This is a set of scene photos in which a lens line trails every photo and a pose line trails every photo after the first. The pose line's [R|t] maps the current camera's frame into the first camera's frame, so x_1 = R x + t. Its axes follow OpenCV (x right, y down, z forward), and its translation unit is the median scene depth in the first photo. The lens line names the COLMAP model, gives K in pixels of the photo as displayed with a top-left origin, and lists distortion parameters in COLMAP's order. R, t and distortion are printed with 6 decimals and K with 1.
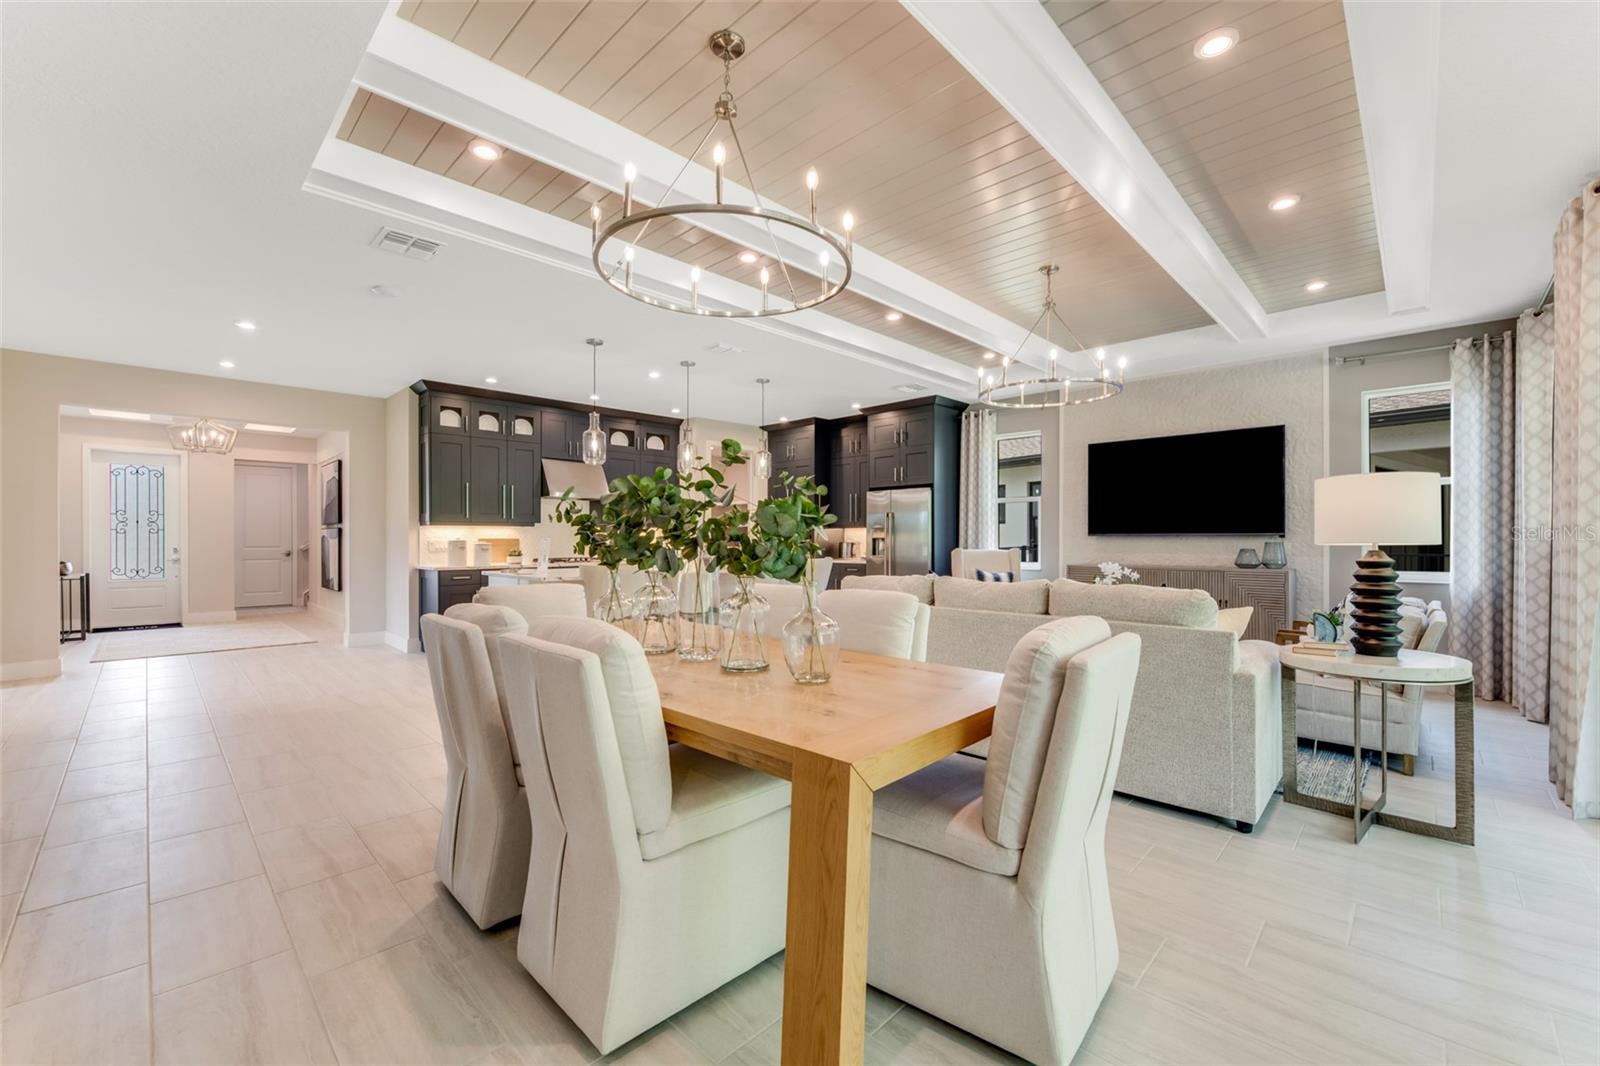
lens RADIAL K [[646.7, 0, 808.7], [0, 646.7, 538.4], [0, 0, 1]] dist [-0.001754, -0.004383]
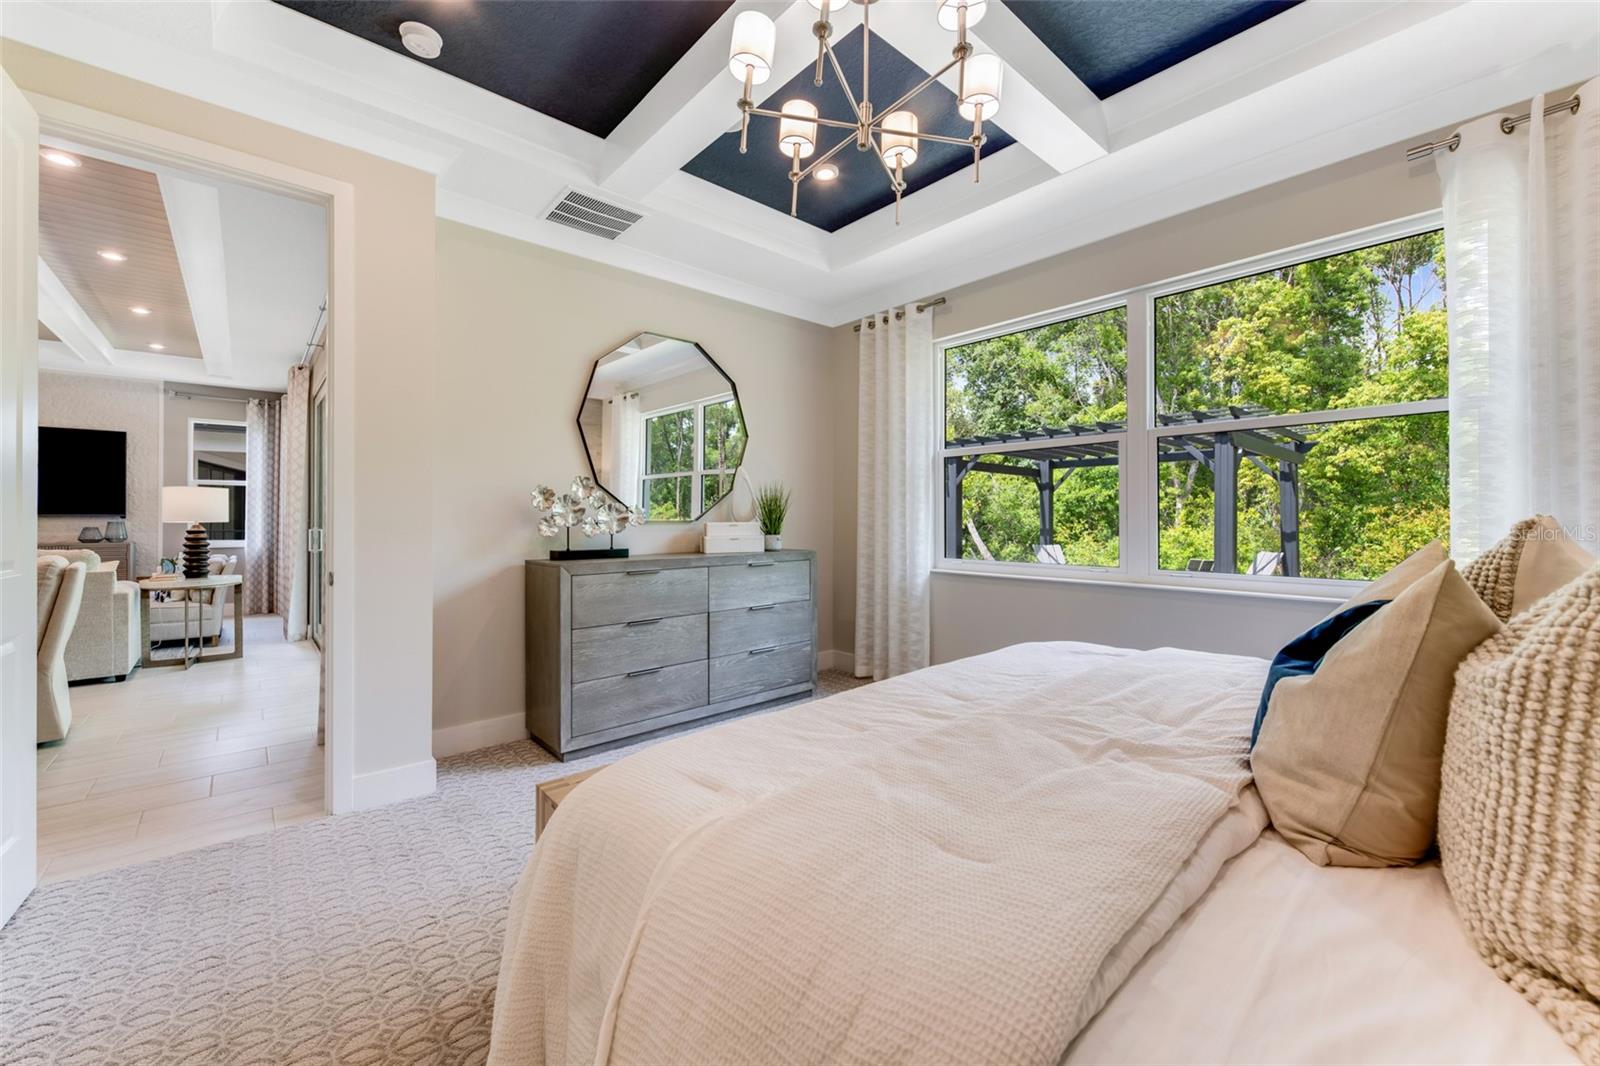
lens RADIAL K [[634.5, 0, 799.8], [0, 634.5, 519.6], [0, 0, 1]] dist [-0.003343, -0.002401]
pose [[0.088202, 0.002827, 0.996099, -0.565159], [-0.003912, 0.999989, -0.002491, -0.000181], [-0.996095, -0.003677, 0.088212, -0.647572]]
